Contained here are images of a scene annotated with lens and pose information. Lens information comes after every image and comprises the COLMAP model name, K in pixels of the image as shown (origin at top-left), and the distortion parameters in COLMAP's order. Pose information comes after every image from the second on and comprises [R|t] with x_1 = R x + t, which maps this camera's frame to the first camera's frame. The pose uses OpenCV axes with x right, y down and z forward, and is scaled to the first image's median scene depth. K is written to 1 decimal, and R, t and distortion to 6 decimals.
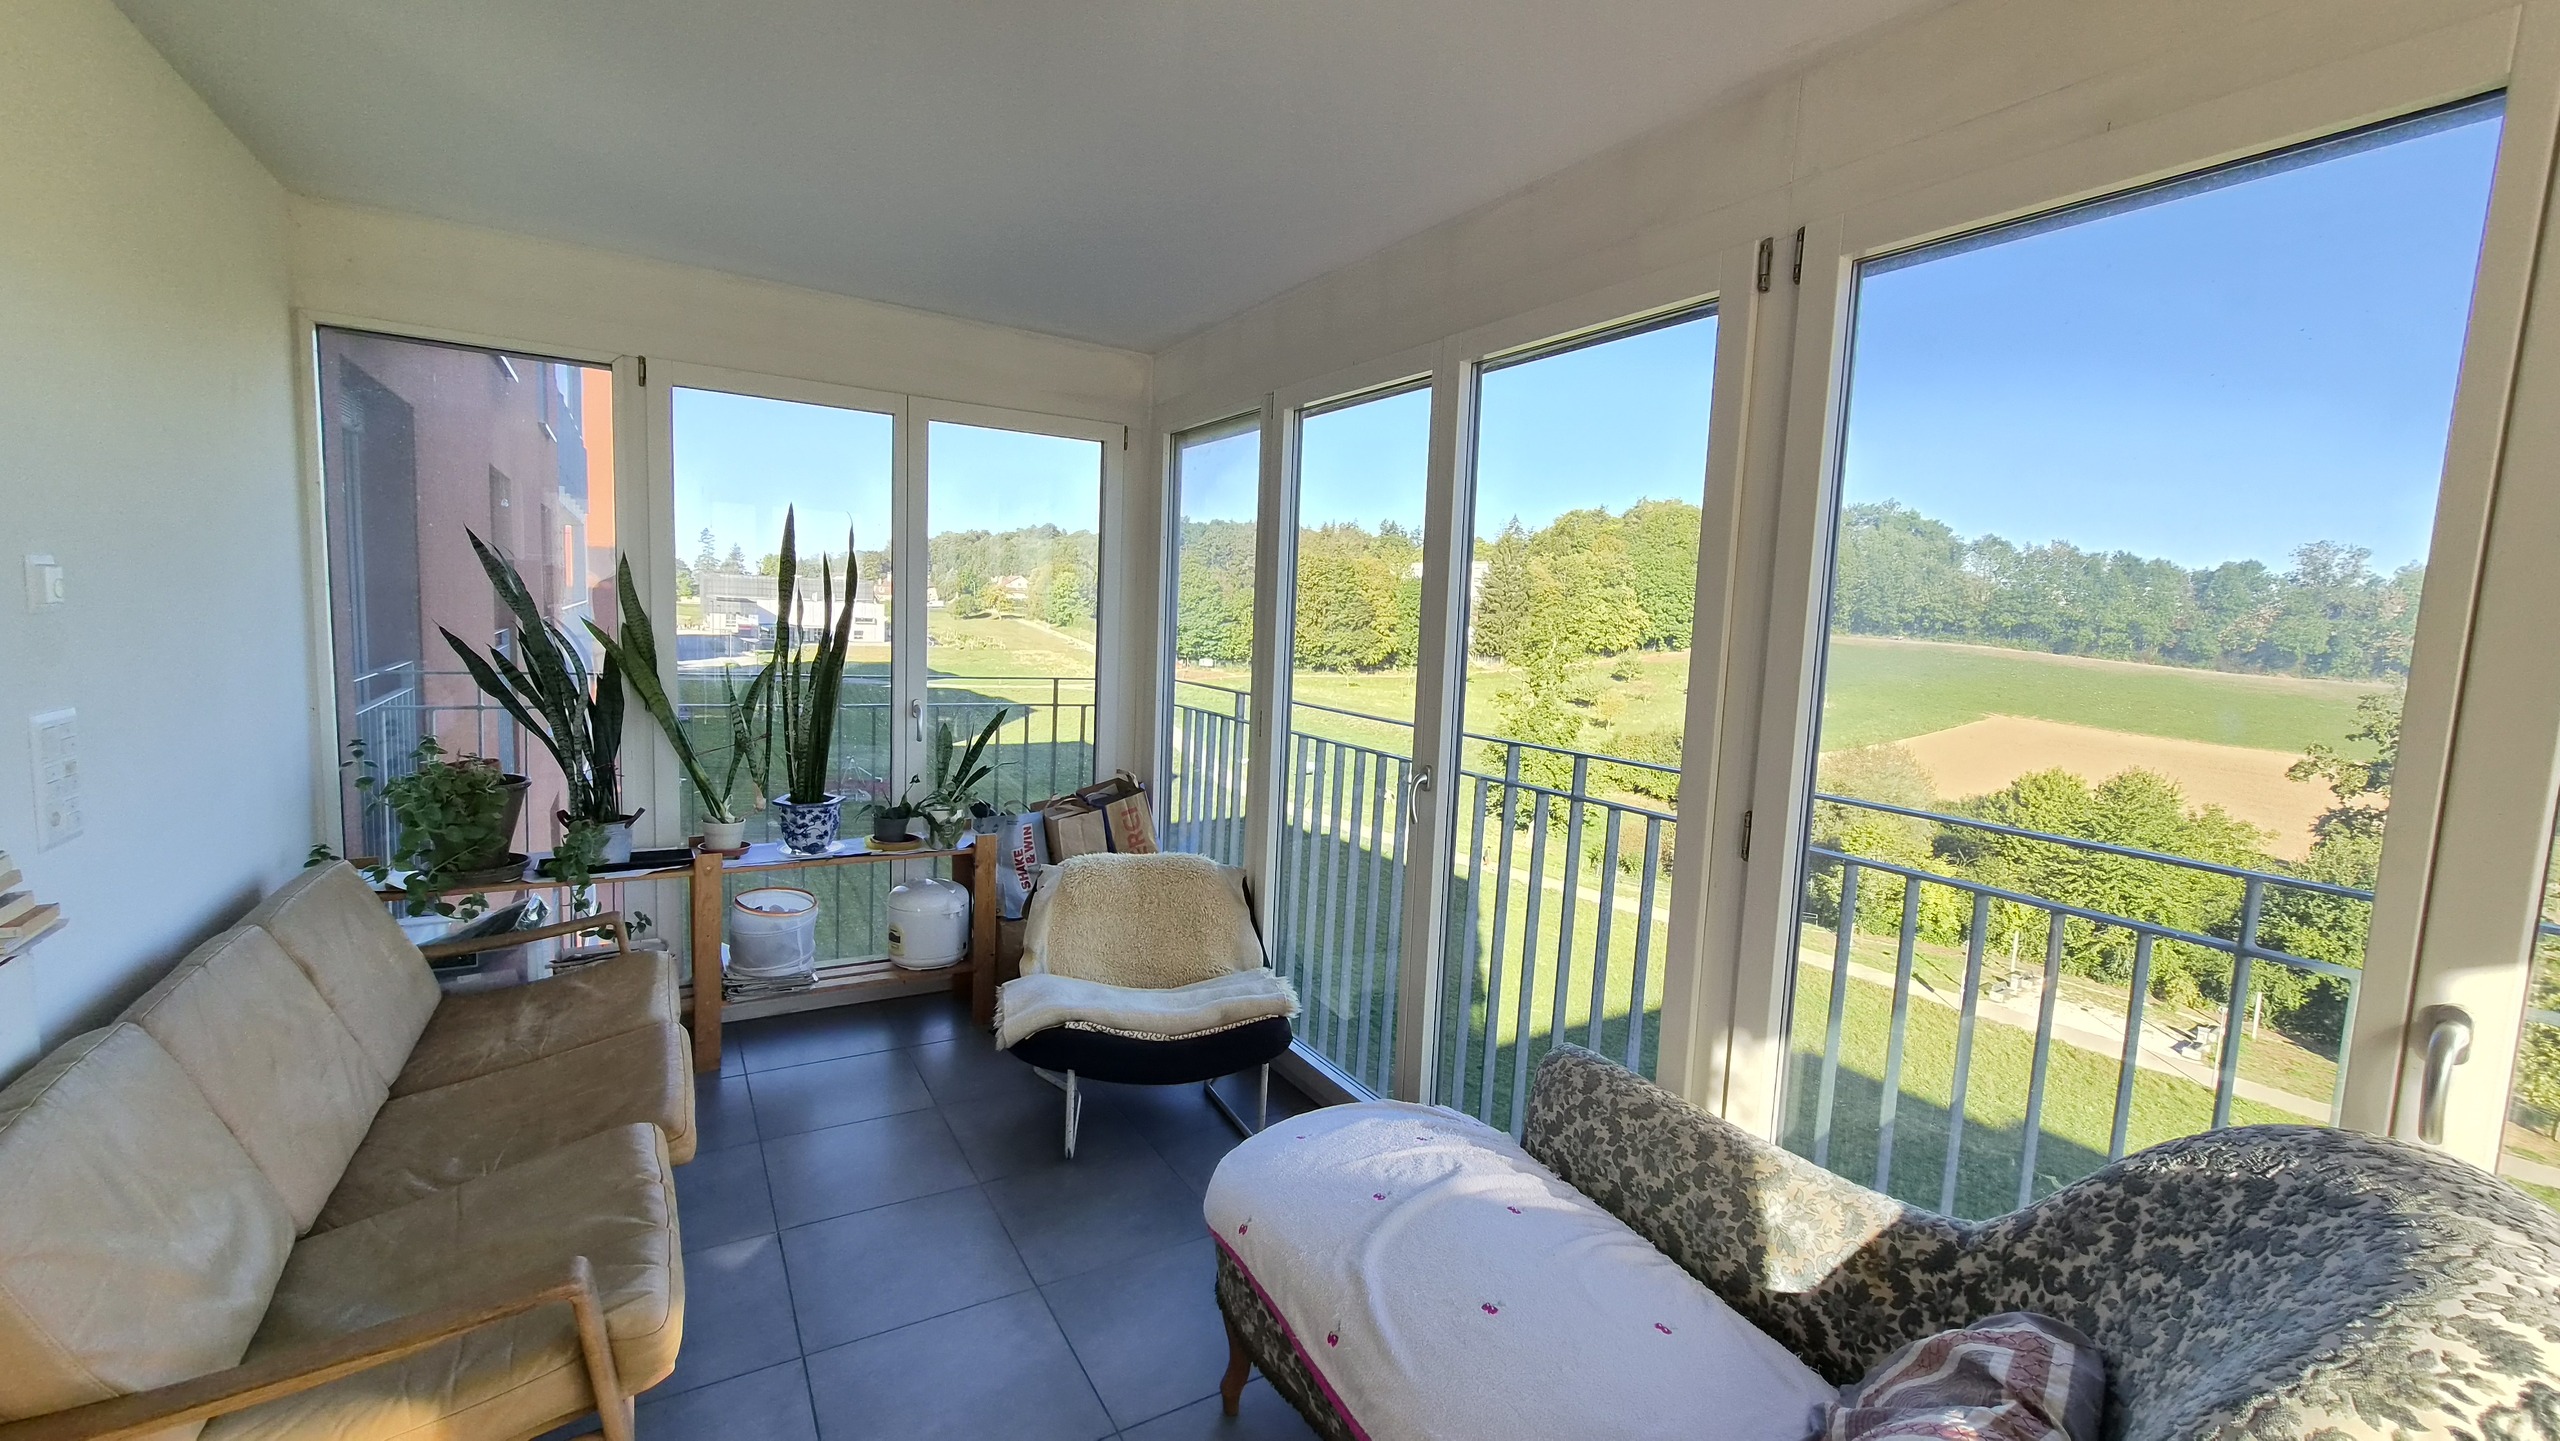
lens RADIAL K [[1044.2, 0, 1289.5], [0, 1044.2, 722.2], [0, 0, 1]] dist [-0.002669, -0.000728]
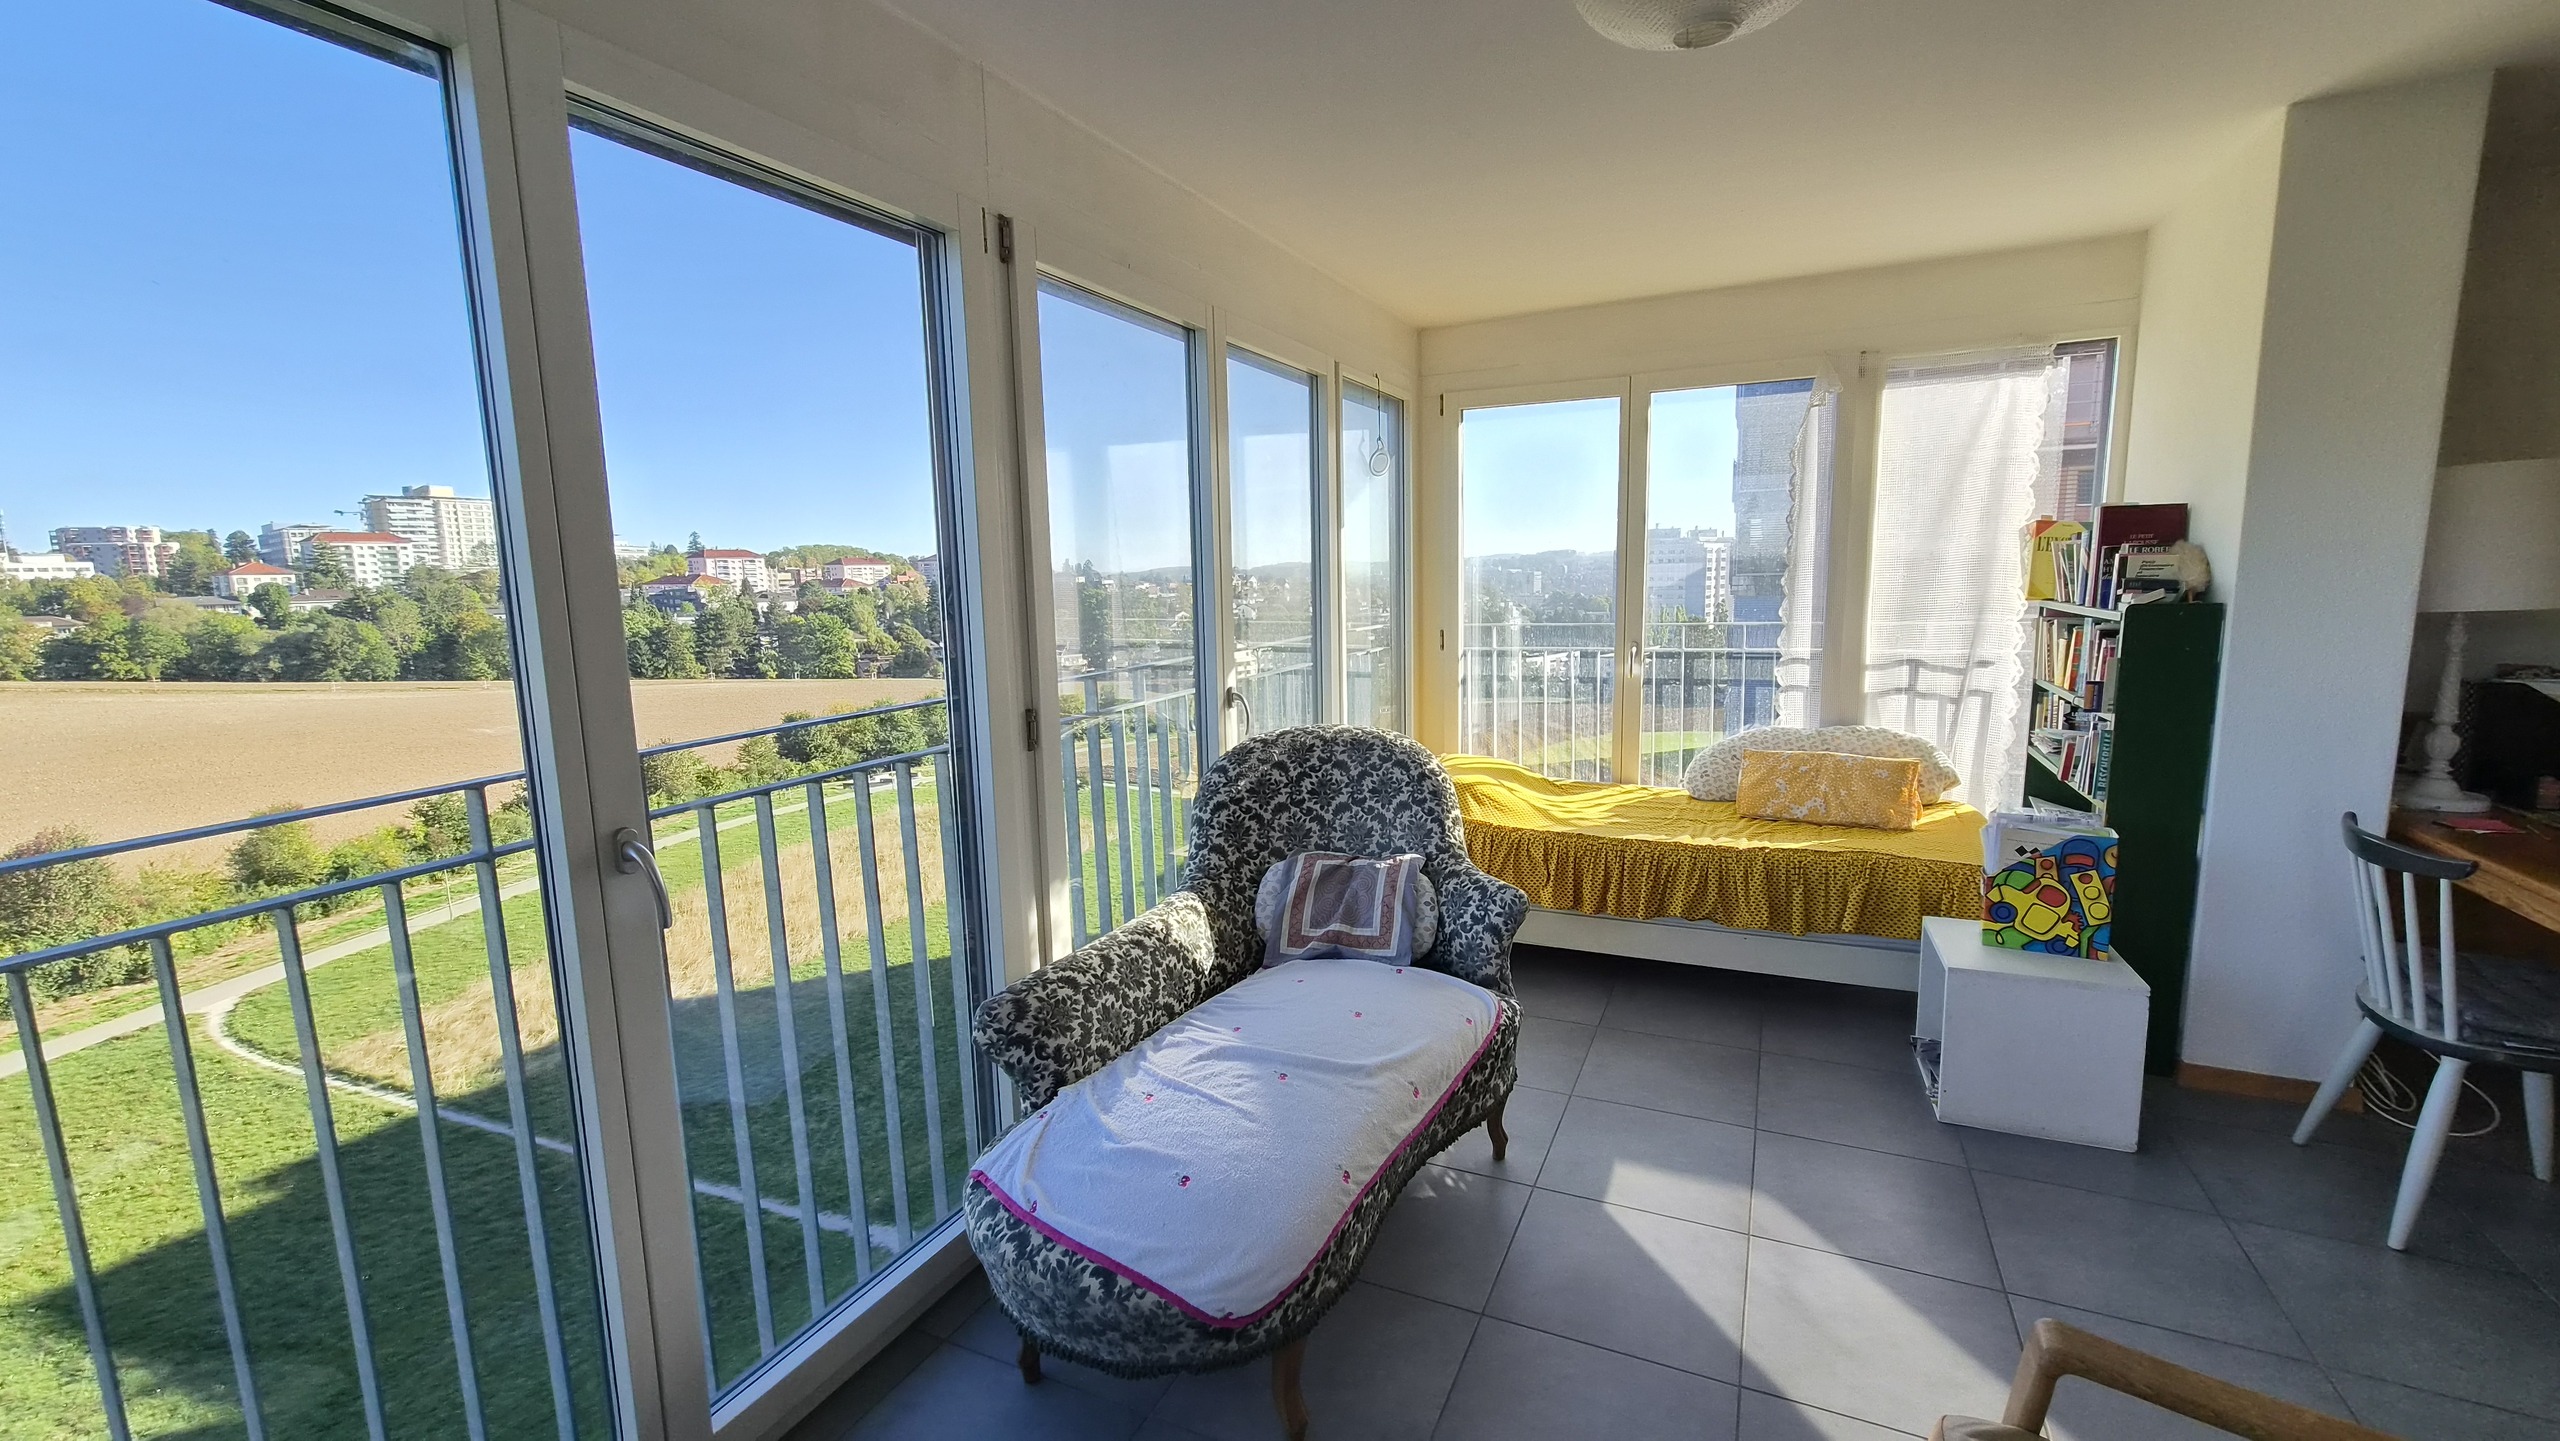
lens RADIAL K [[1044.2, 0, 1289.1], [0, 1044.2, 730.7], [0, 0, 1]] dist [-0.002669, -0.000728]
pose [[-0.563061, -0.155858, 0.811585, -0.846185], [0.082439, 0.966563, 0.242815, -0.190230], [-0.822293, 0.203625, -0.531386, 1.678299]]
